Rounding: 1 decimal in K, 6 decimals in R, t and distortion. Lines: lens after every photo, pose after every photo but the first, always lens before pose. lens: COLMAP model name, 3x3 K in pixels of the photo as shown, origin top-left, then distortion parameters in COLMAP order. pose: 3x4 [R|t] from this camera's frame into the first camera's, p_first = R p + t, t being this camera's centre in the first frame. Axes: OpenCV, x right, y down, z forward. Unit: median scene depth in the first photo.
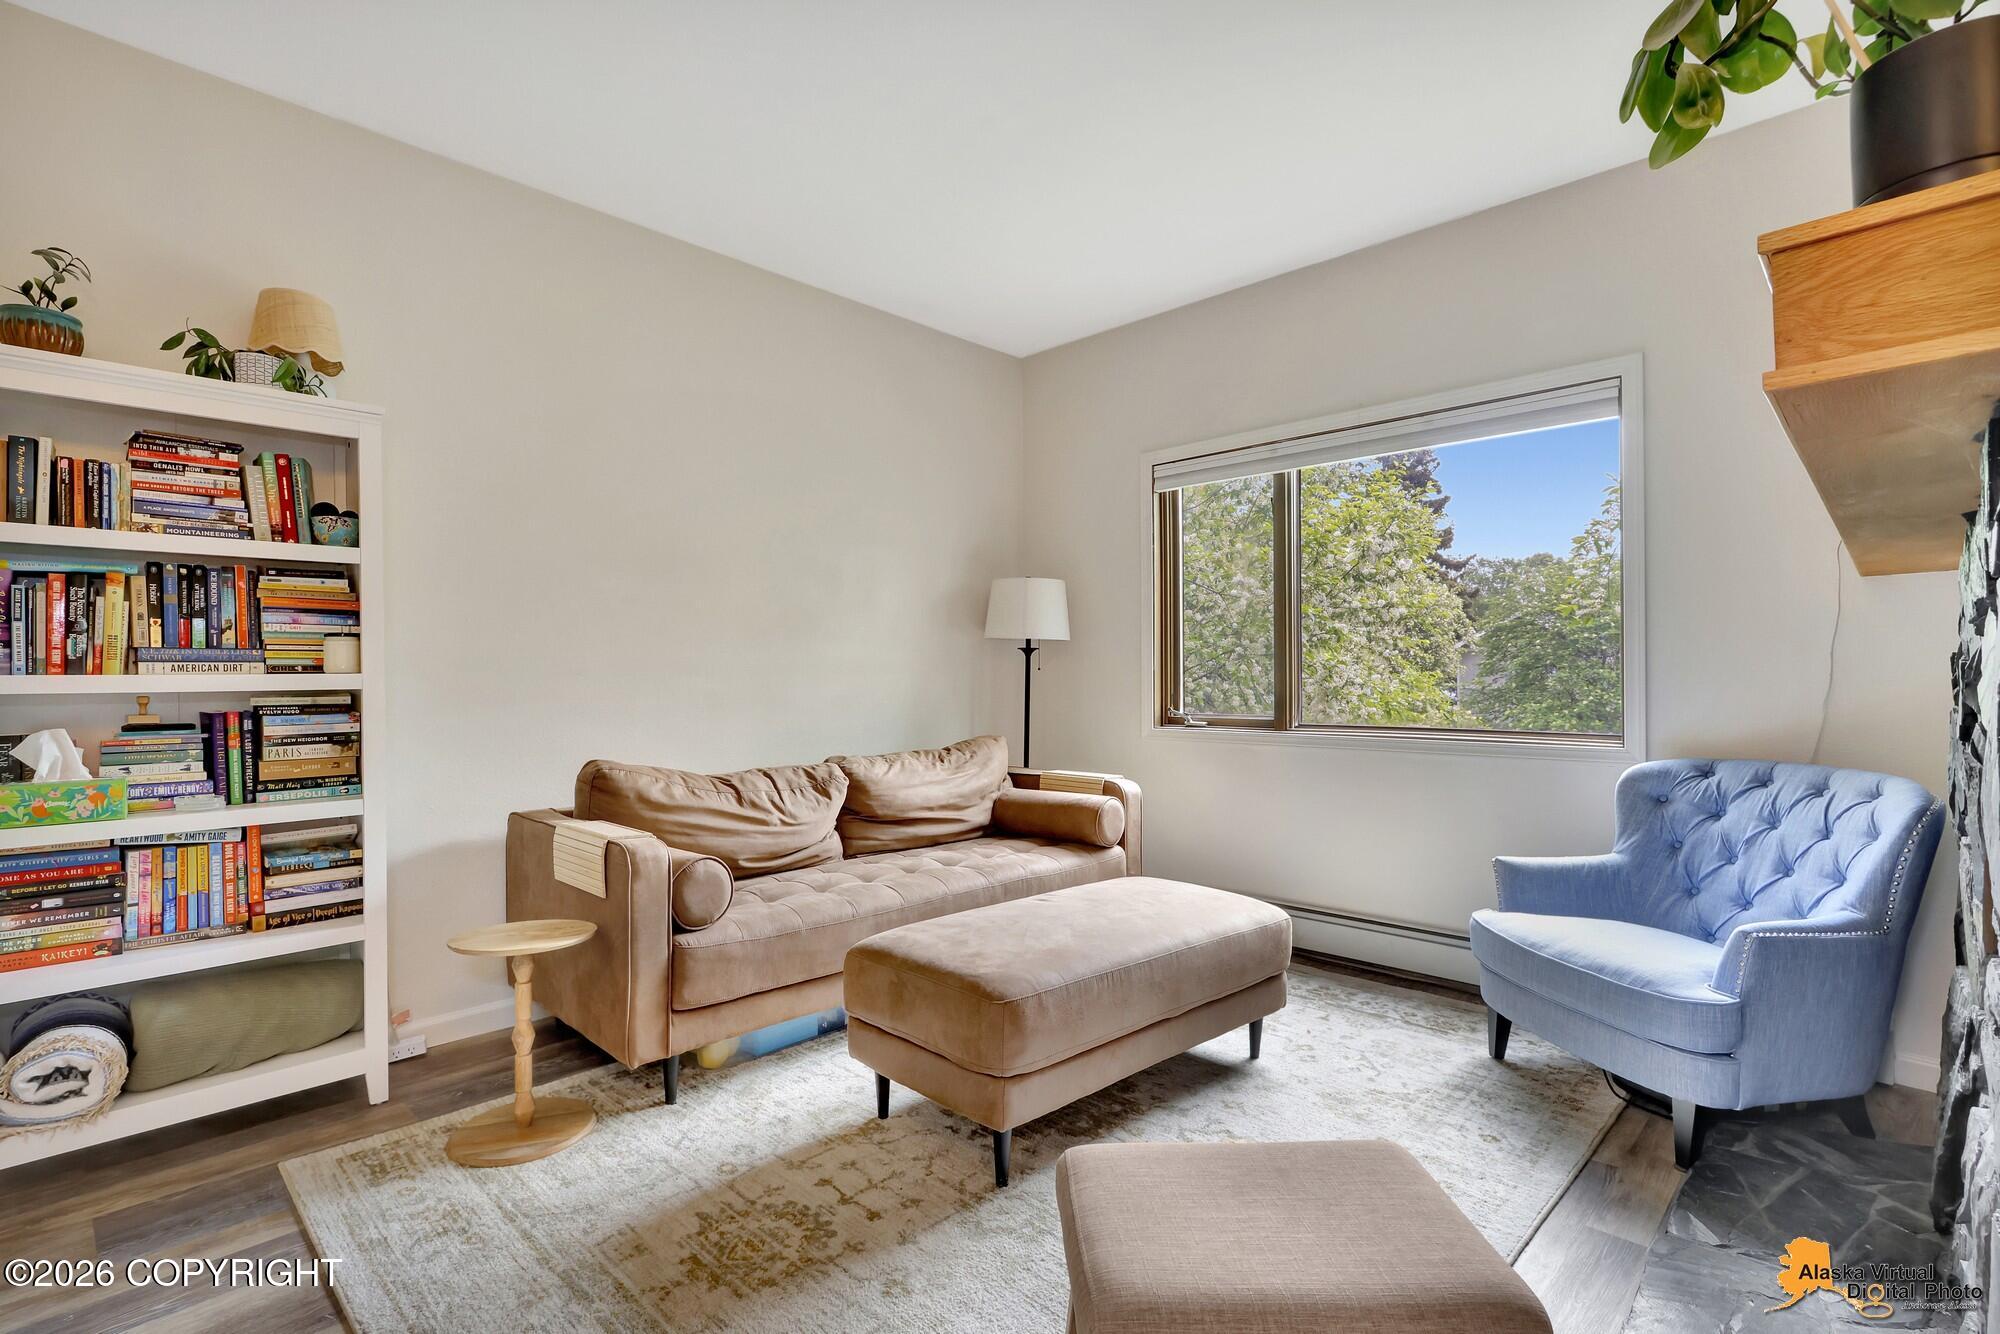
lens RADIAL K [[945.6, 0, 996.5], [0, 945.6, 673.3], [0, 0, 1]] dist [0.000136, 0.000519]
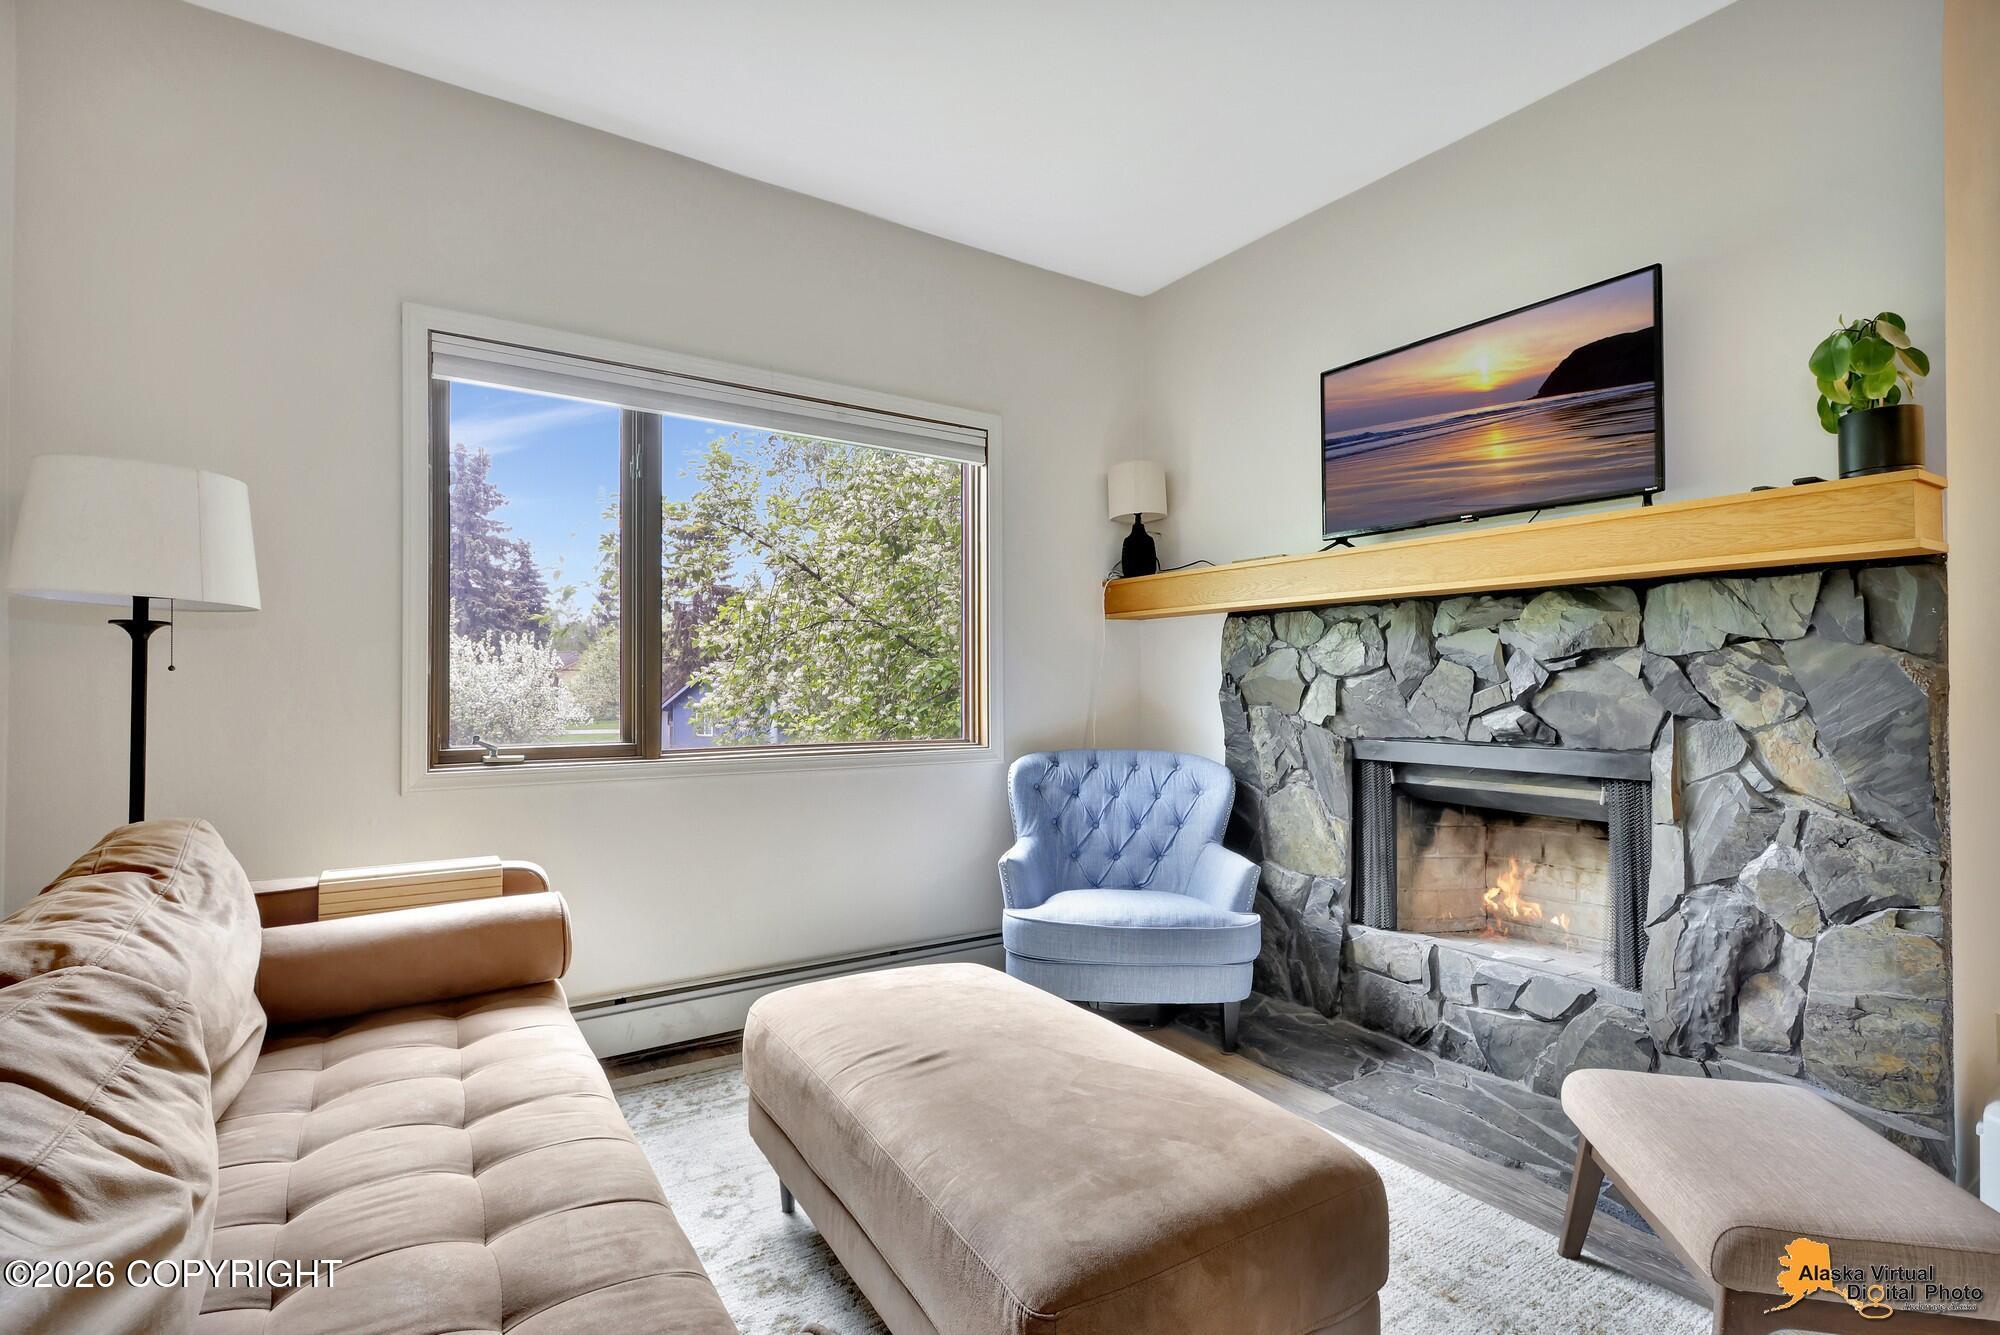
lens RADIAL K [[945.6, 0, 996.5], [0, 945.6, 673.8], [0, 0, 1]] dist [0.000136, 0.000519]
pose [[0.207579, 0.016006, 0.978087, -0.568986], [-0.004198, 0.999871, -0.015471, 0.005880], [-0.978209, -0.000894, 0.207619, 0.889610]]
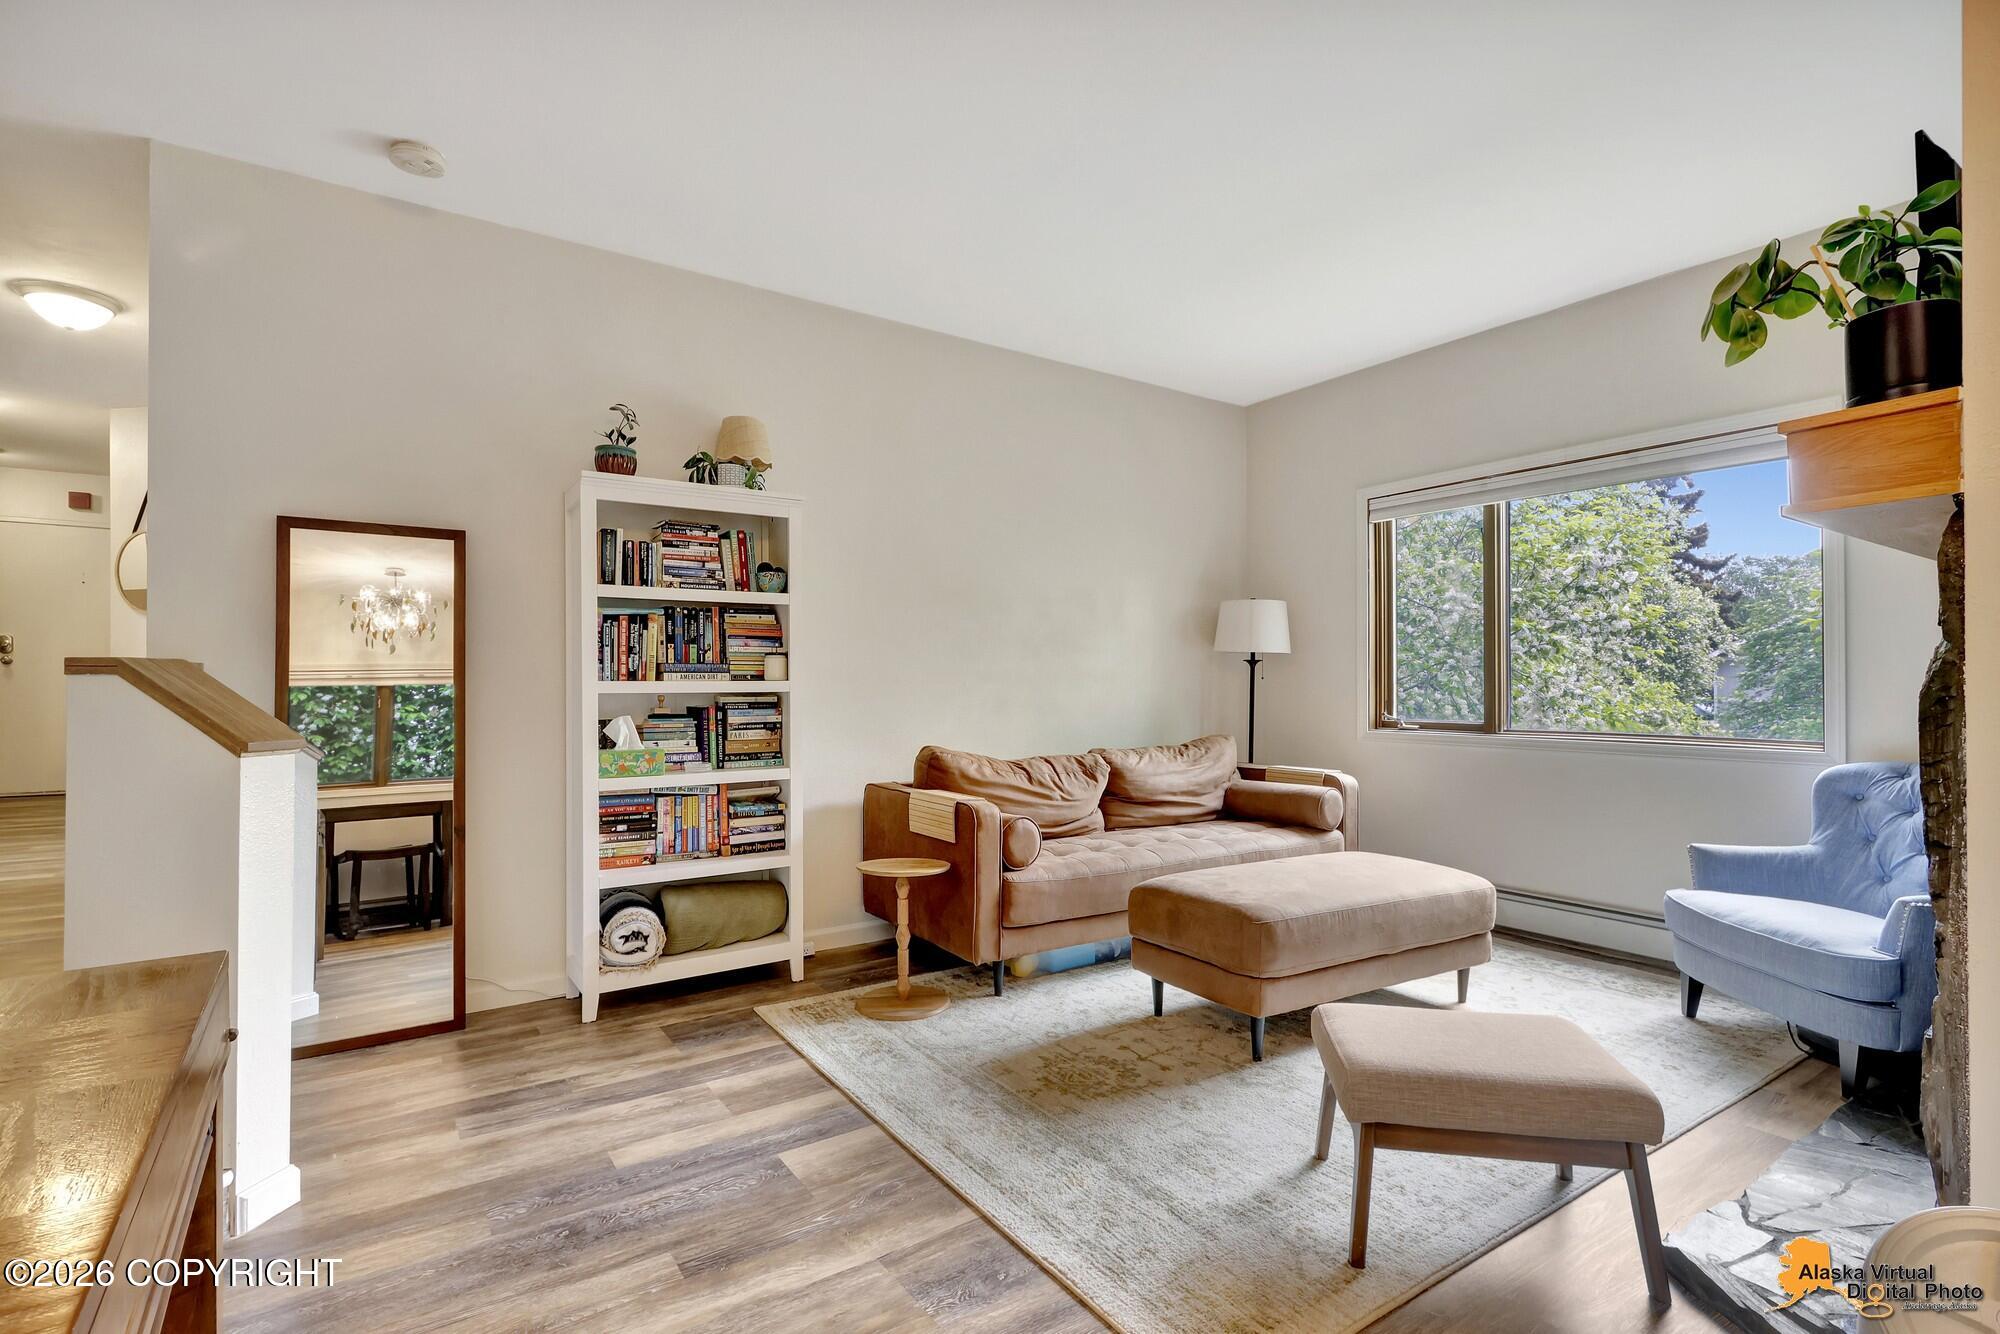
lens RADIAL K [[935.2, 0, 990.7], [0, 935.2, 677.8], [0, 0, 1]] dist [0.006224, -0.000954]
pose [[0.978332, 0.003077, -0.207021, -0.077588], [-0.004057, 0.999982, -0.004307, 0.000555], [0.207004, 0.005053, 0.978327, -0.333404]]
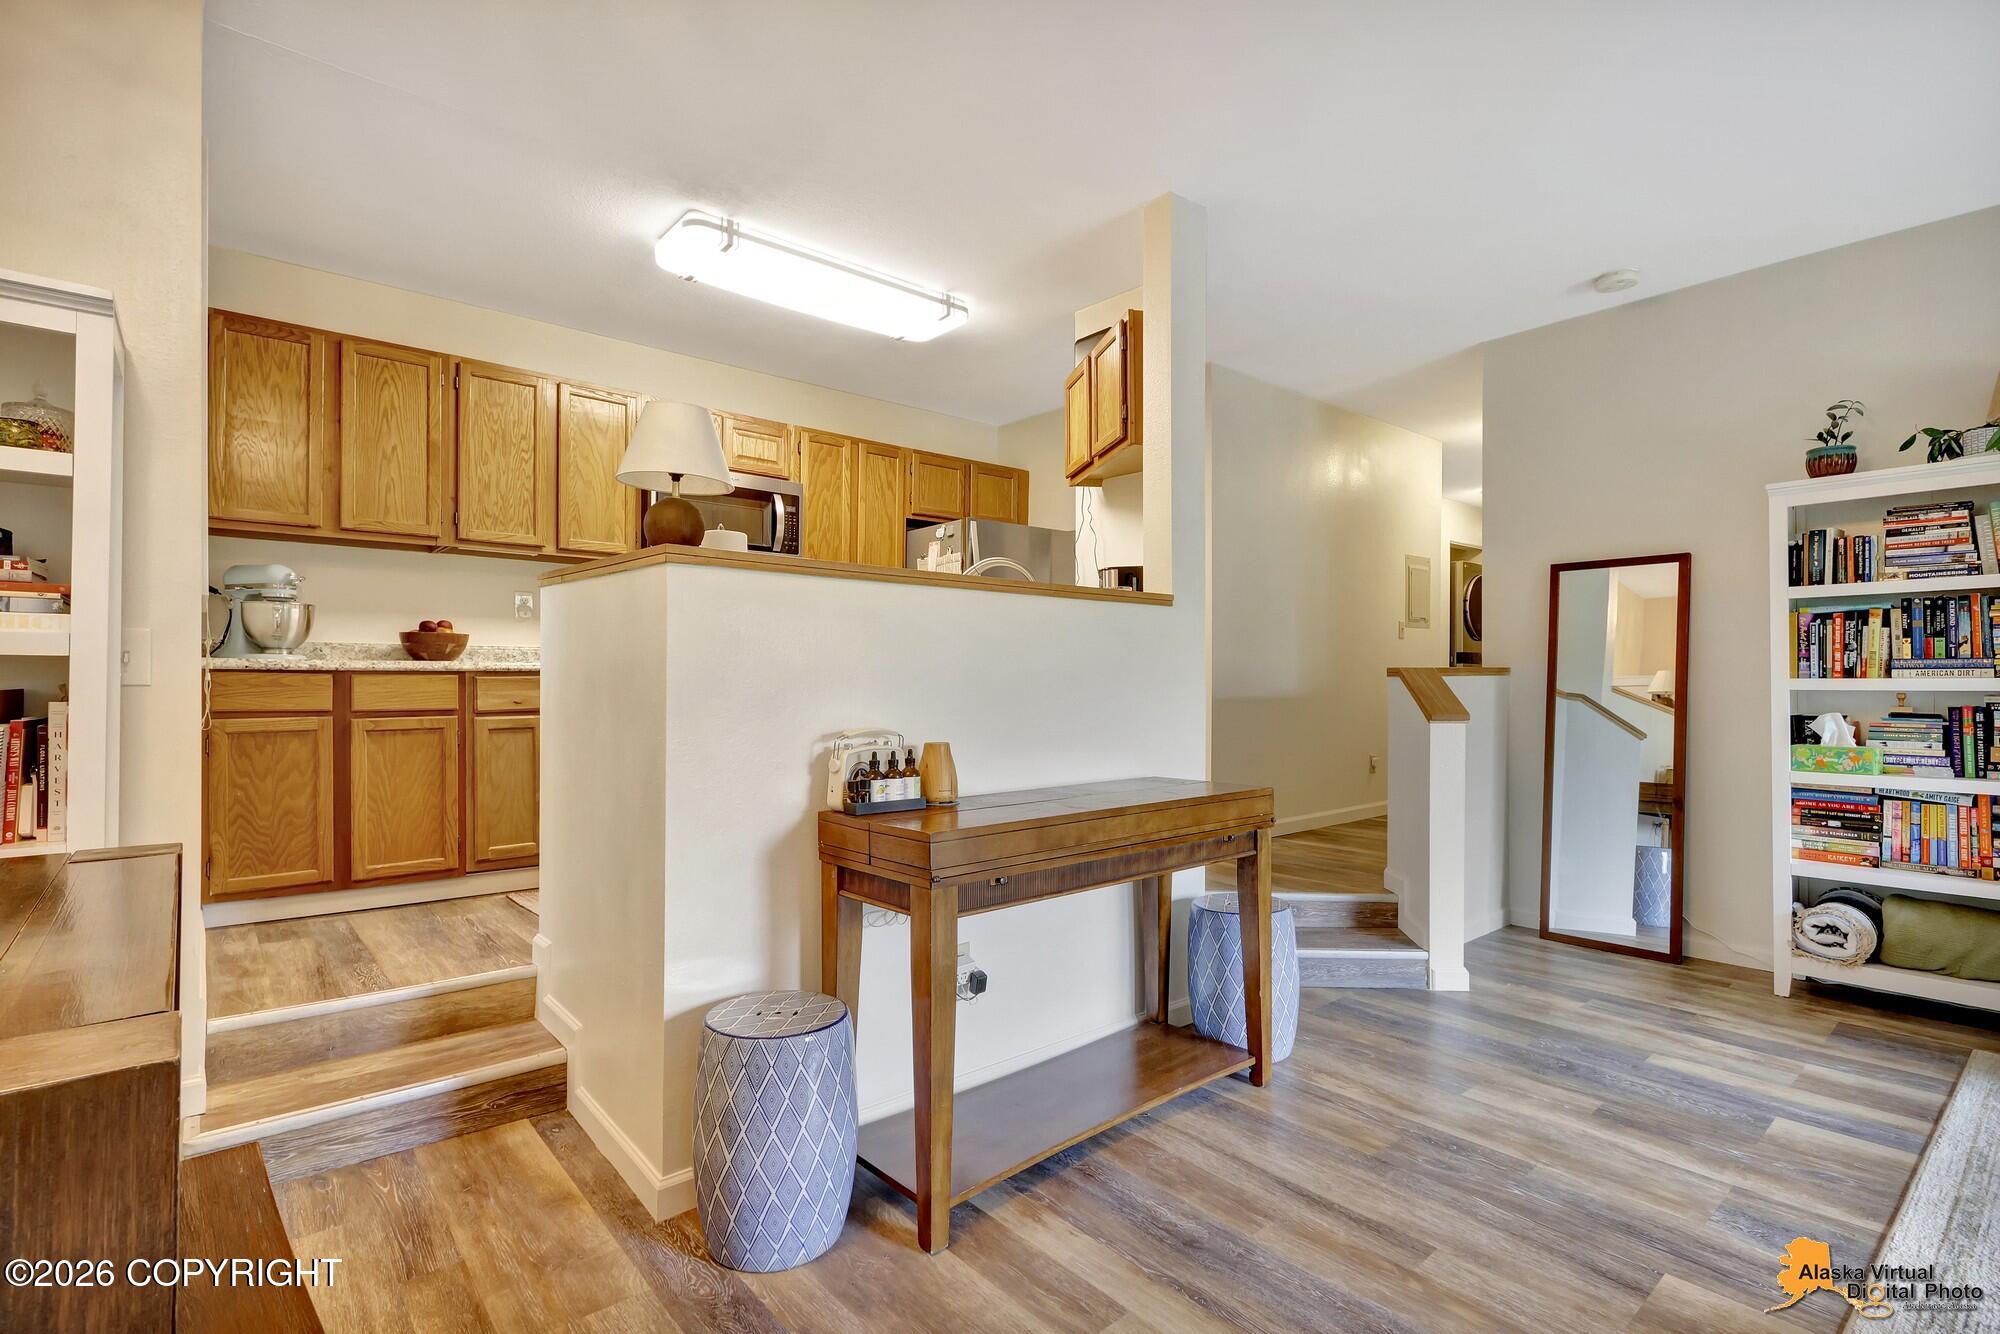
lens RADIAL K [[935.2, 0, 990.7], [0, 935.2, 677.8], [0, 0, 1]] dist [0.006224, -0.000954]
pose [[-0.107362, 0.002712, -0.994216, 0.615420], [0.002768, 0.999993, 0.002429, -0.005876], [0.994216, -0.002492, -0.107369, -0.196002]]
